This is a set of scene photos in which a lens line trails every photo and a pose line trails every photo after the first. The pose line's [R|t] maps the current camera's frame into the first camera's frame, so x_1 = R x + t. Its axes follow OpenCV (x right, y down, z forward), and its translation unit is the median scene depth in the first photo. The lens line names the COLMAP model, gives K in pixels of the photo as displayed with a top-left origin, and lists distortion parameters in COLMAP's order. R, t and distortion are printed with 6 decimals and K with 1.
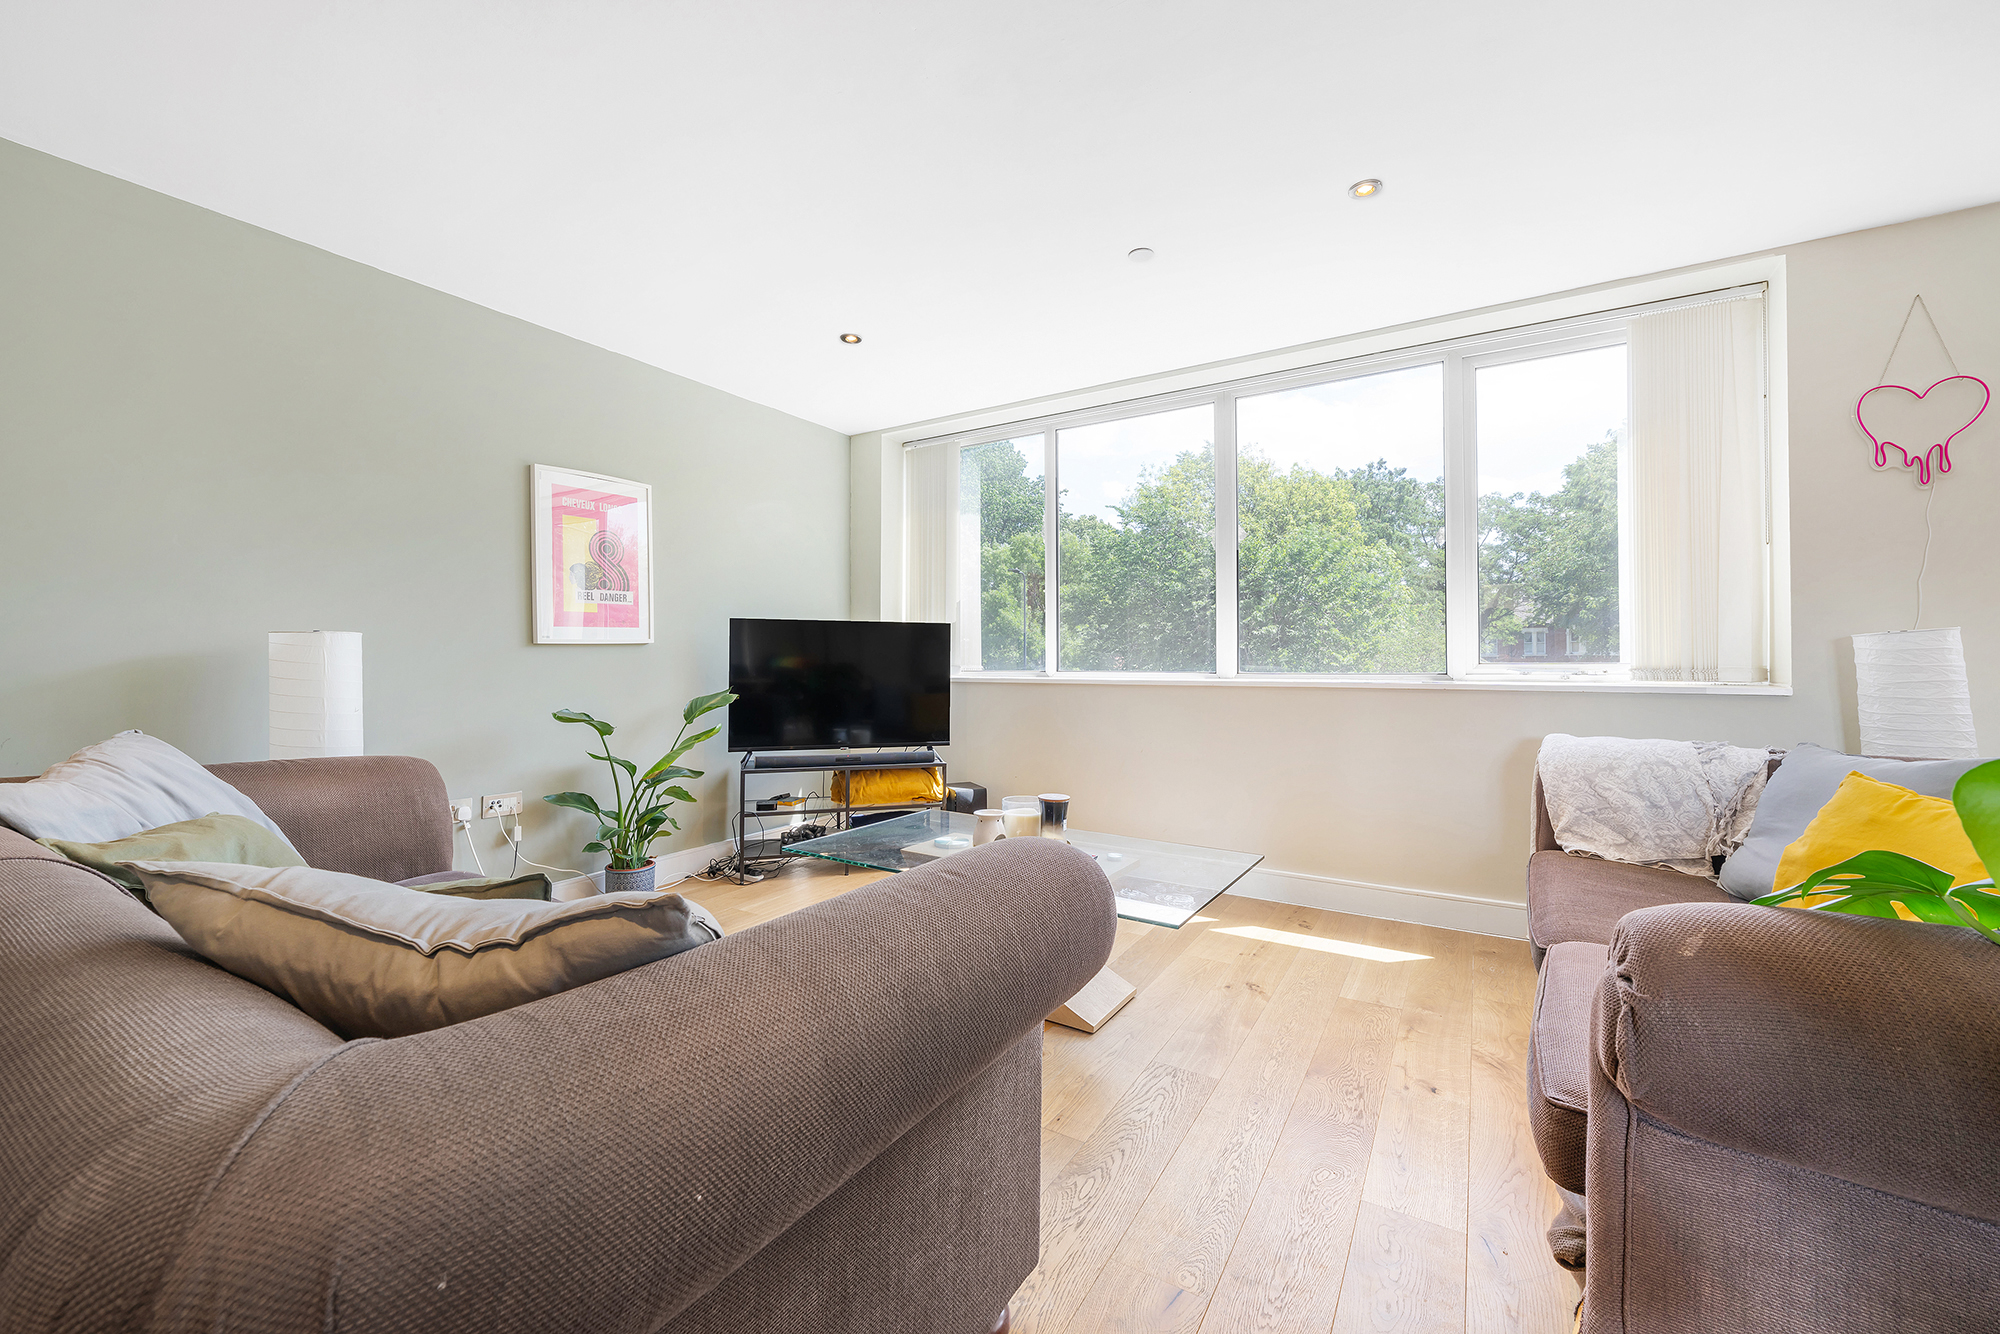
lens RADIAL K [[772.5, 0, 1012.3], [0, 772.5, 663.7], [0, 0, 1]] dist [0.000739, 0.000289]
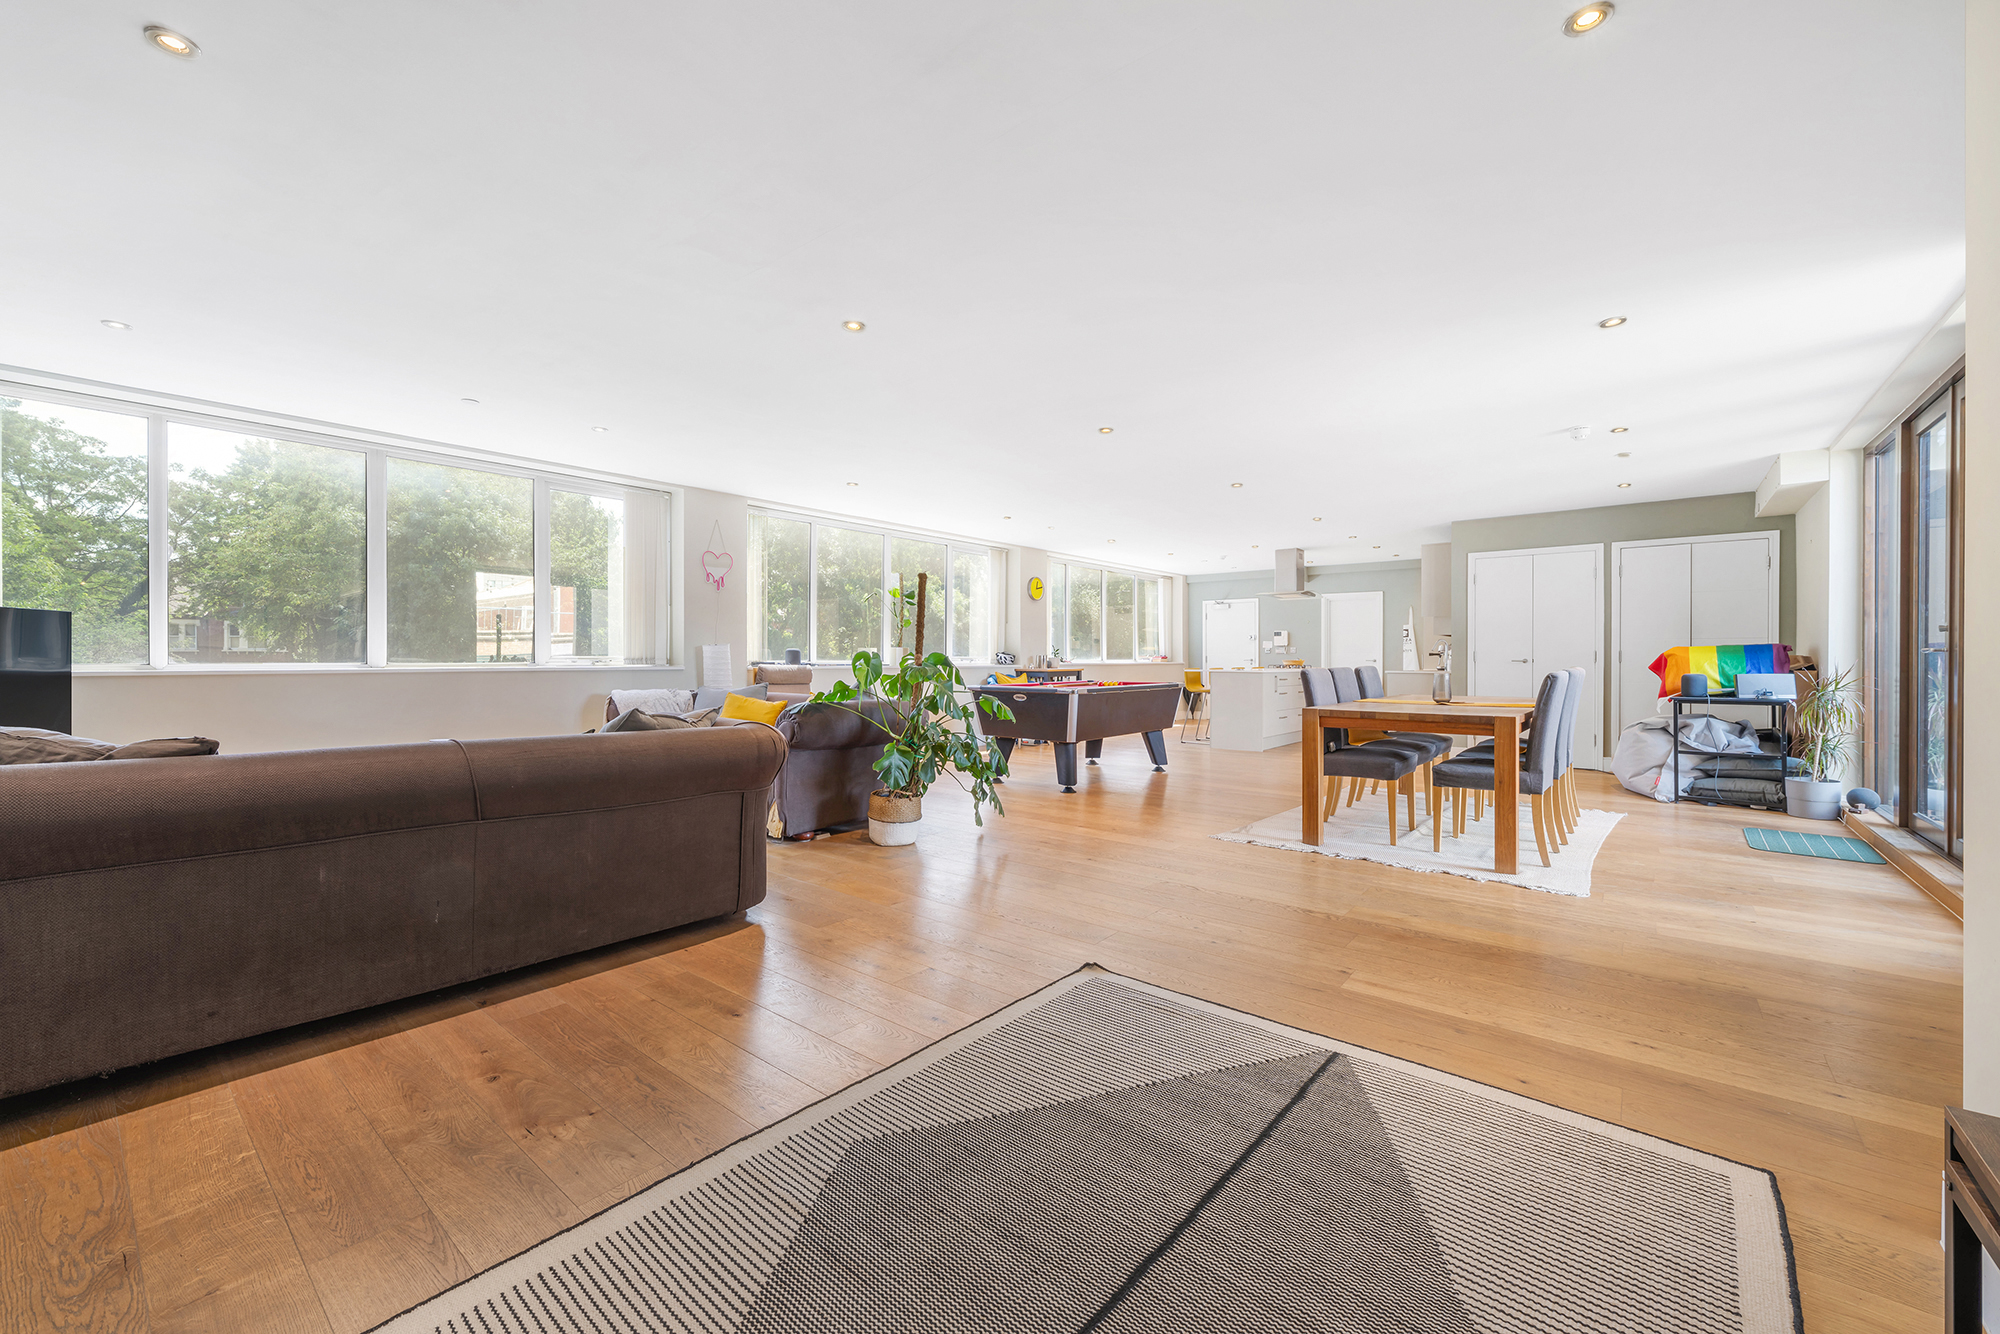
lens RADIAL K [[772.5, 0, 1012.3], [0, 772.5, 663.7], [0, 0, 1]] dist [0.000739, 0.000289]
pose [[0.105139, -0.008752, 0.994419, -0.899553], [0.004411, 0.999956, 0.008335, 0.005361], [-0.994448, 0.003510, 0.105173, -0.200019]]
